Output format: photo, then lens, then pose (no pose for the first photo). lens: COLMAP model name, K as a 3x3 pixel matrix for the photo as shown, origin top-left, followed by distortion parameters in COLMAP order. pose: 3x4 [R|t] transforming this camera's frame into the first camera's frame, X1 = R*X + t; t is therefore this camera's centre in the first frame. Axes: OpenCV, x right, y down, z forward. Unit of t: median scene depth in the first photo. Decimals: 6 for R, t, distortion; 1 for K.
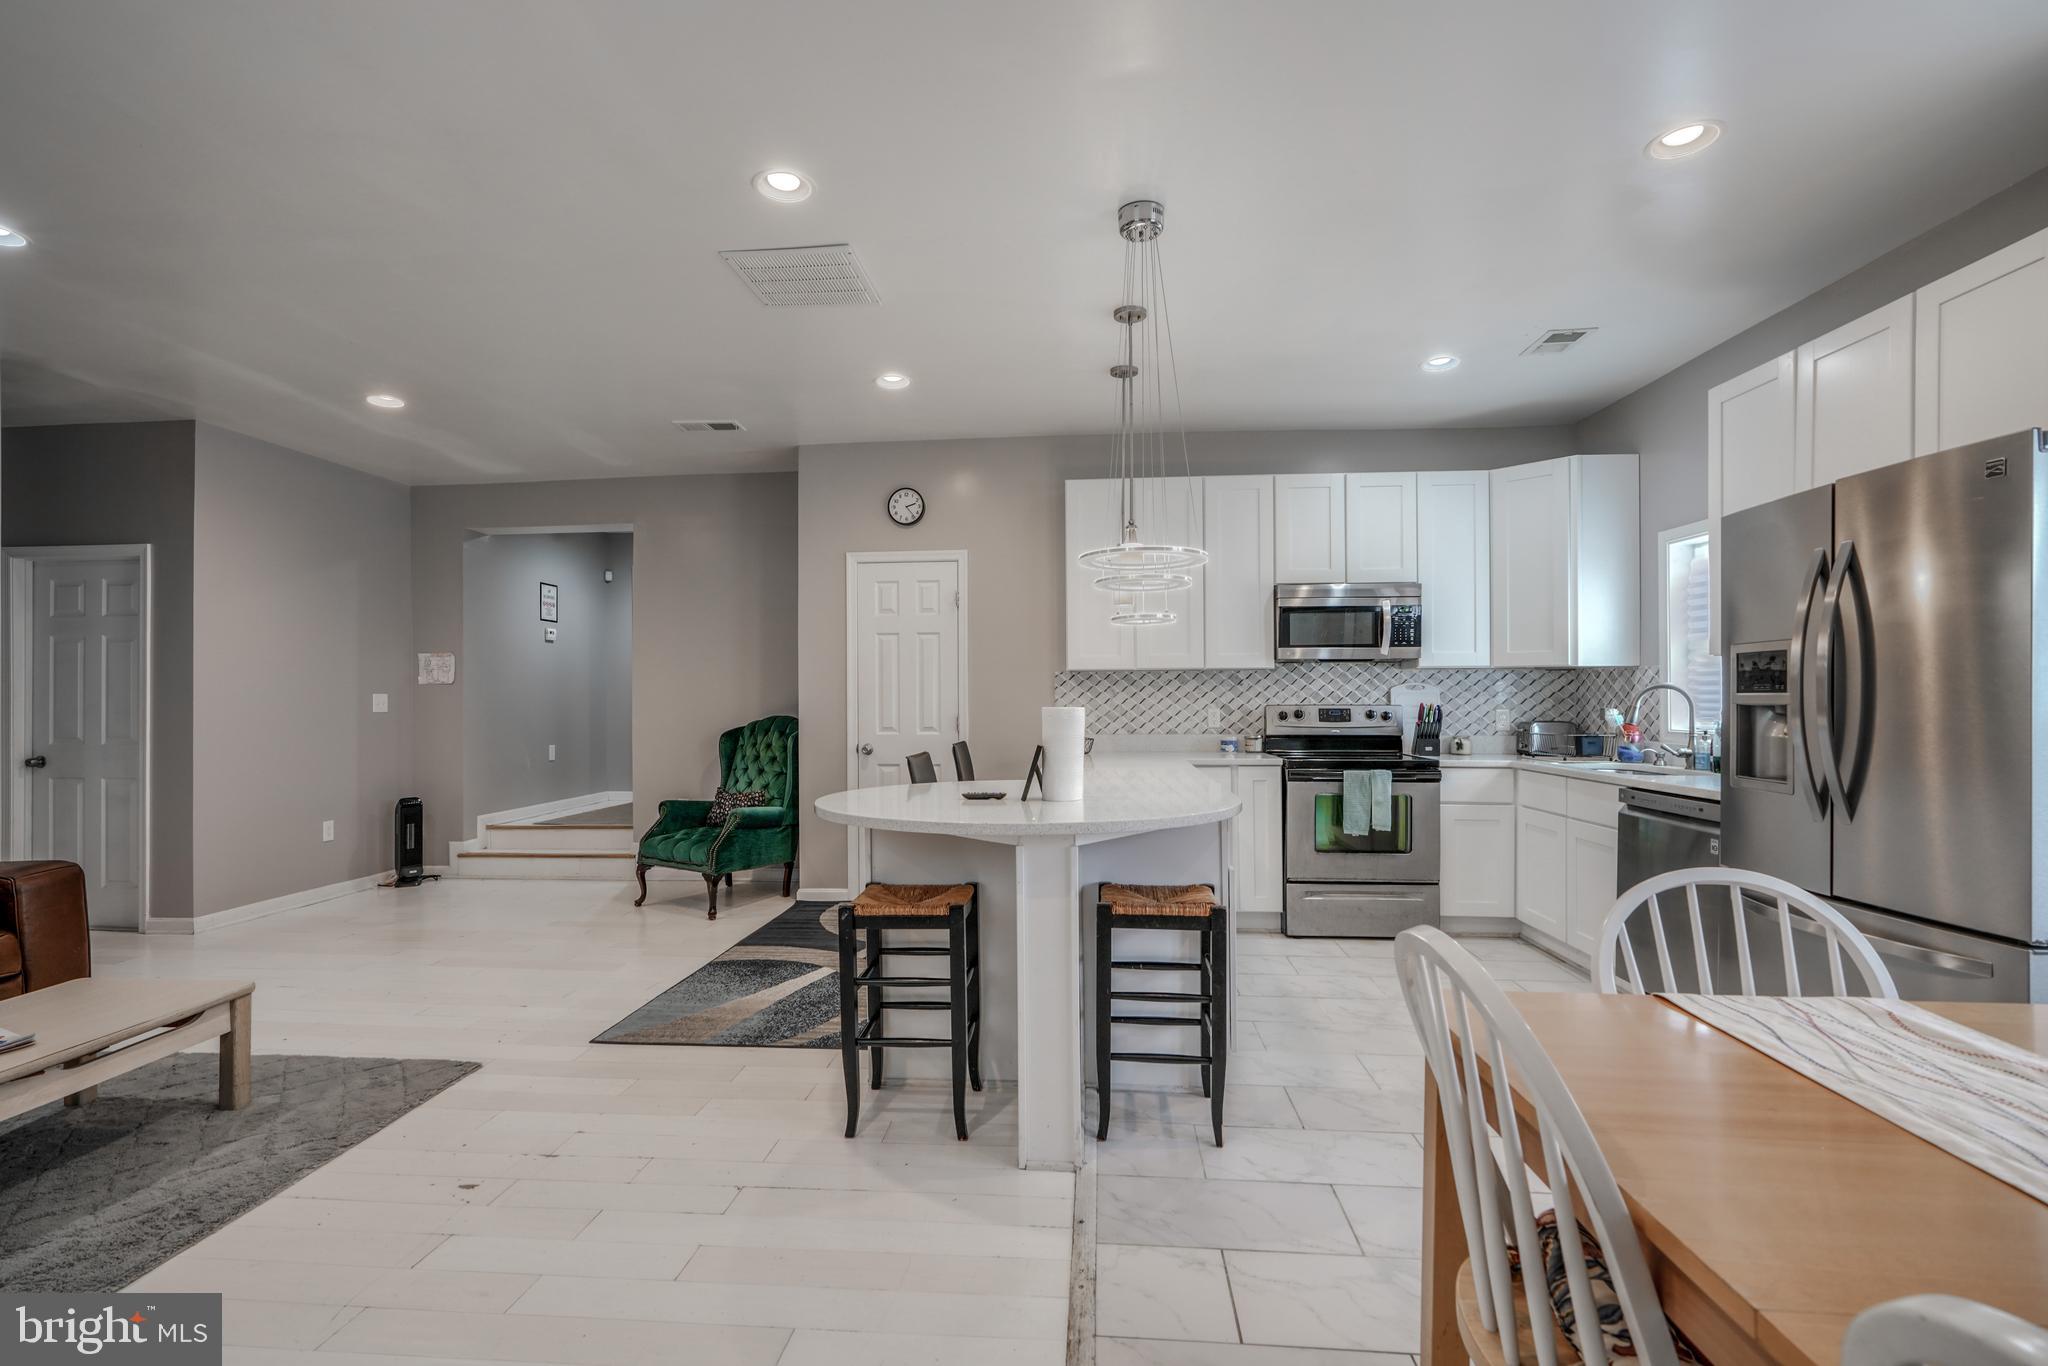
lens RADIAL K [[930.5, 0, 1018.0], [0, 930.5, 692.6], [0, 0, 1]] dist [-0.012348, 0.007173]
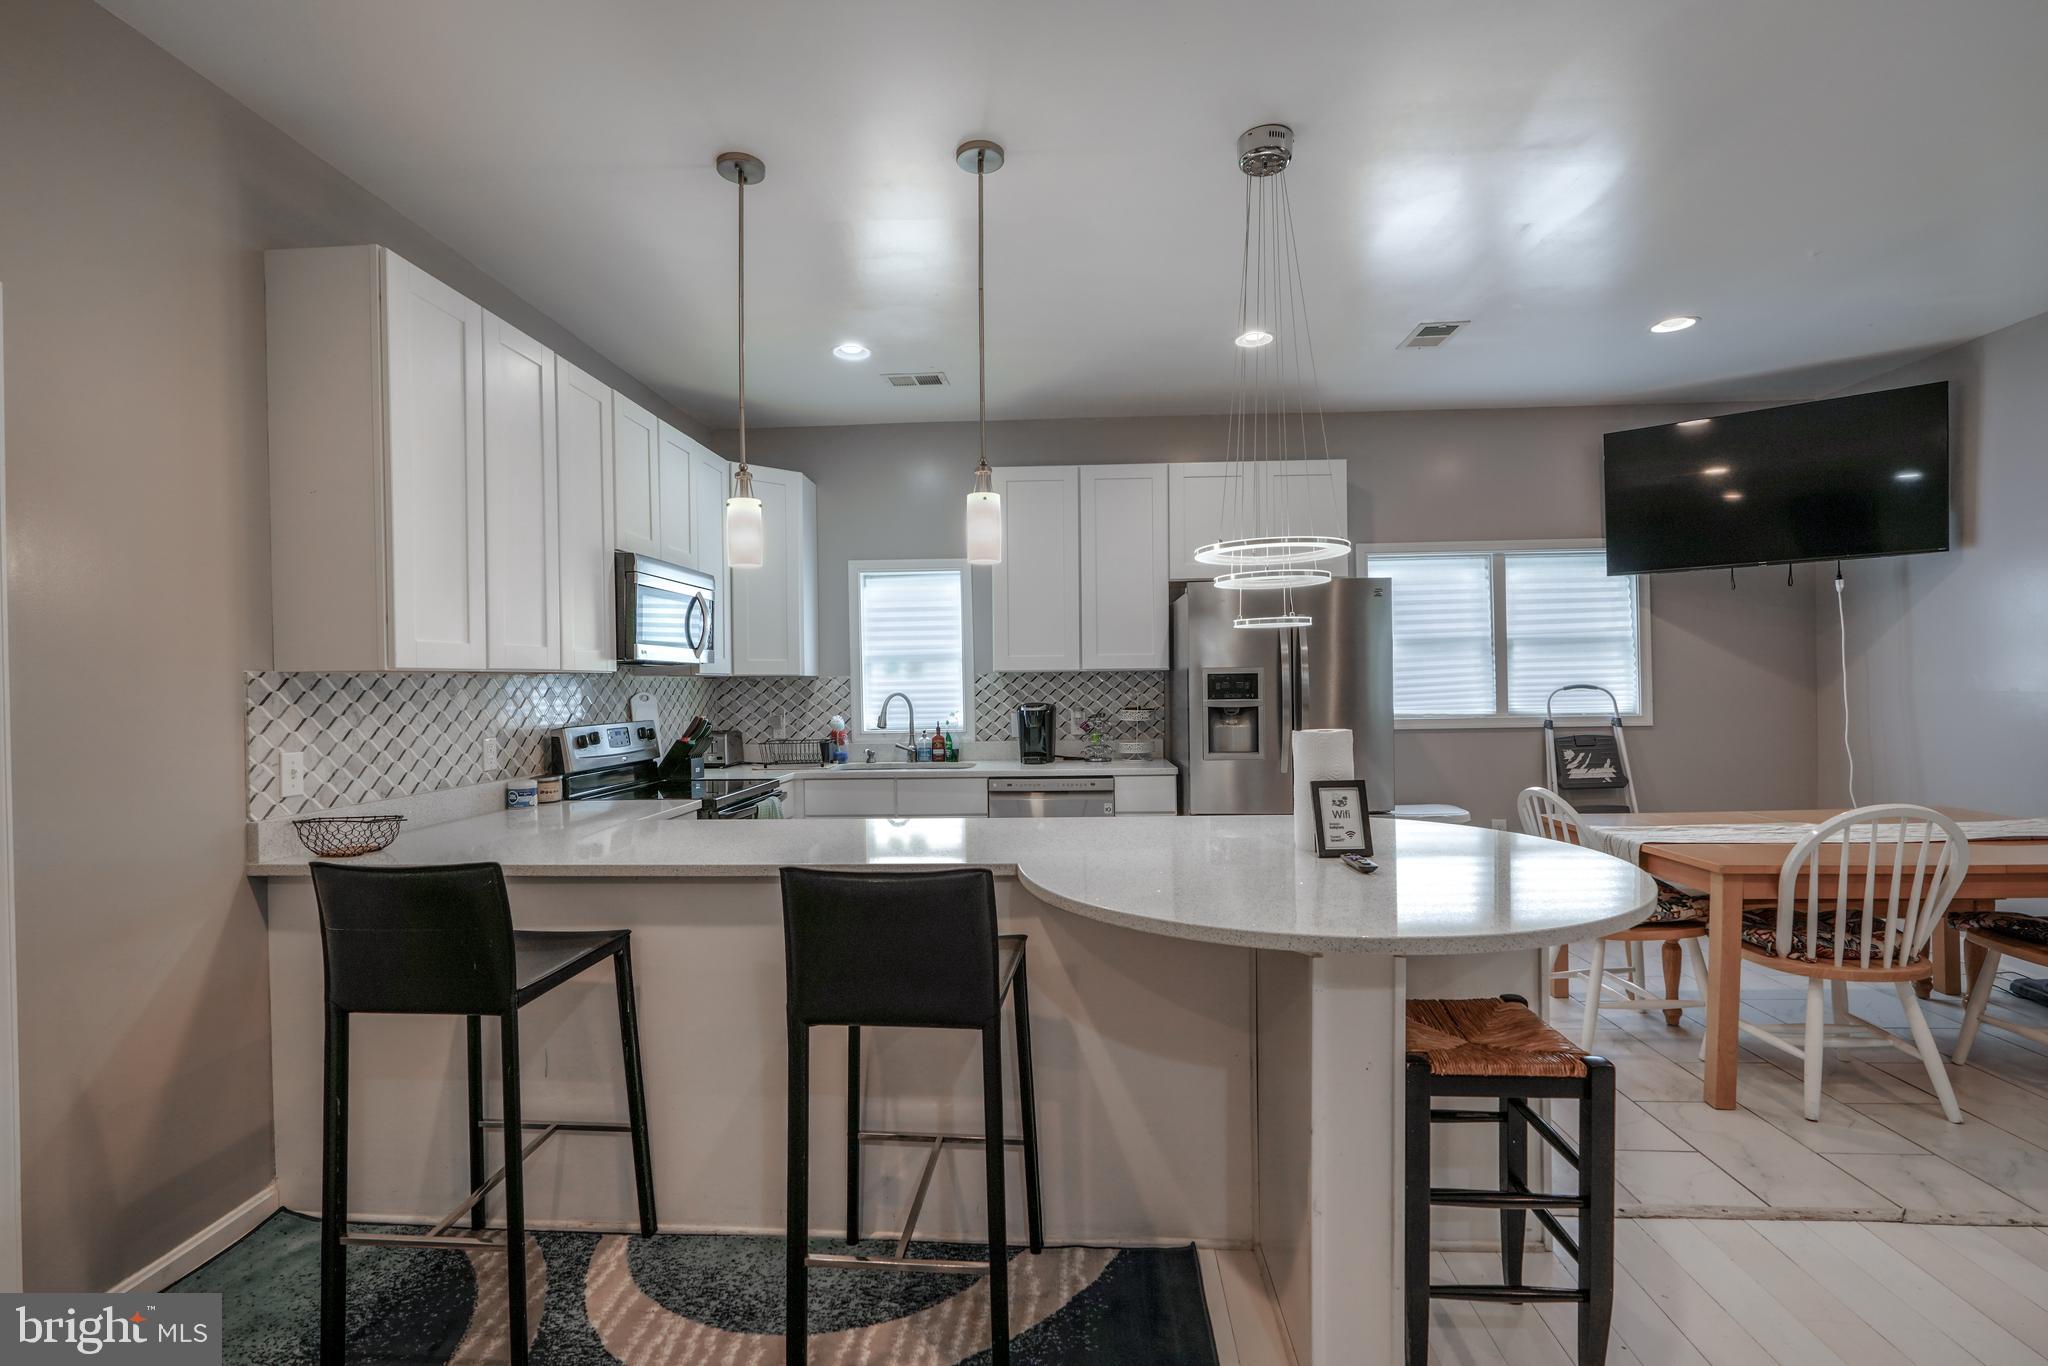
lens RADIAL K [[930.5, 0, 1018.0], [0, 930.5, 692.6], [0, 0, 1]] dist [-0.012348, 0.007173]
pose [[-0.017087, -0.006475, 0.999833, -0.403779], [0.010158, 0.999926, 0.006649, -0.012783], [-0.999802, 0.010270, -0.017019, 0.706686]]
